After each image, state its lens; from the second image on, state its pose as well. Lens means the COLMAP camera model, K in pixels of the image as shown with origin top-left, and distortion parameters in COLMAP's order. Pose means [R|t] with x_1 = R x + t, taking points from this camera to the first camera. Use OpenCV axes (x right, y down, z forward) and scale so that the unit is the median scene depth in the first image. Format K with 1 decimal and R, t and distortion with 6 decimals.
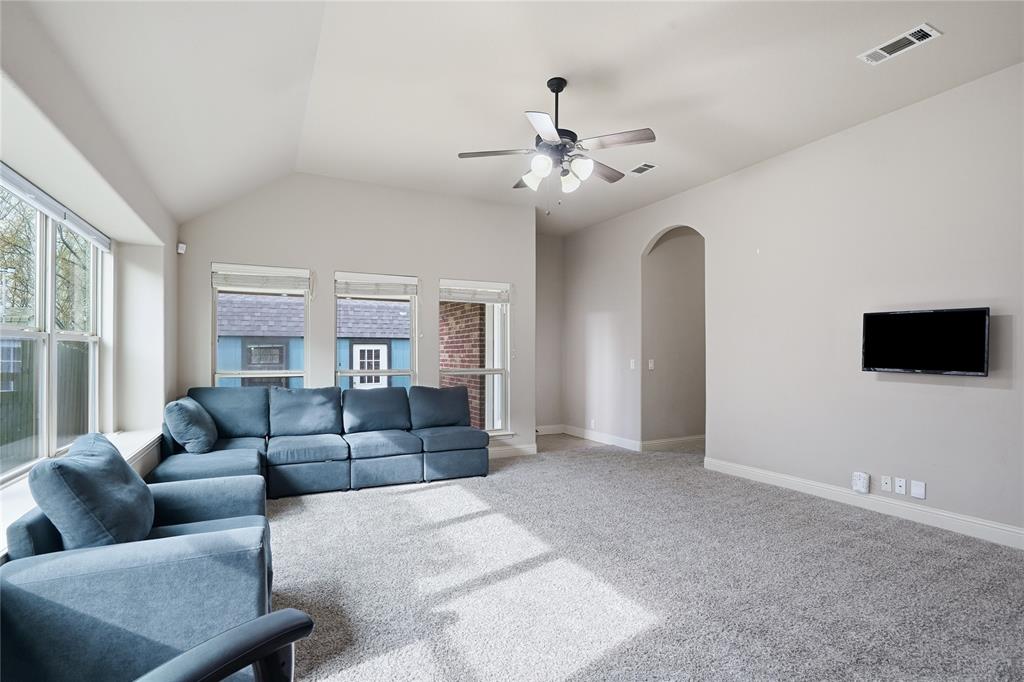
lens RADIAL K [[482.2, 0, 506.1], [0, 482.2, 349.6], [0, 0, 1]] dist [-0.058243, 0.022634]
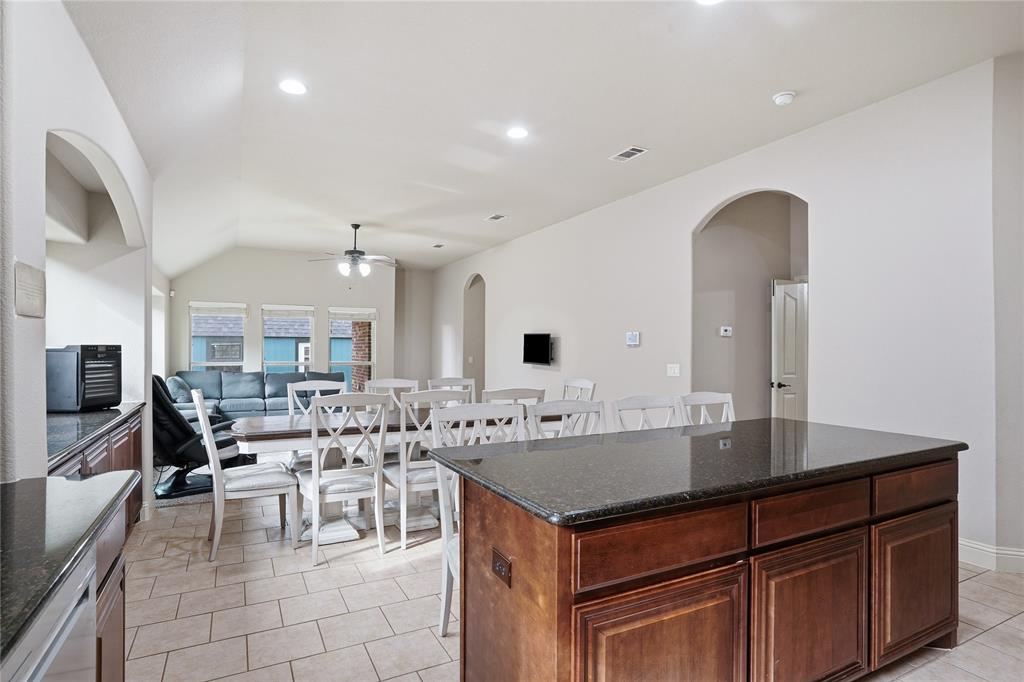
lens RADIAL K [[534.8, 0, 494.9], [0, 534.8, 342.8], [0, 0, 1]] dist [-0.000374, -0.000006]
pose [[0.999896, 0.004546, -0.013689, 0.521592], [-0.004567, 0.999988, -0.001514, -0.027927], [0.013682, 0.001577, 0.999905, -0.935989]]
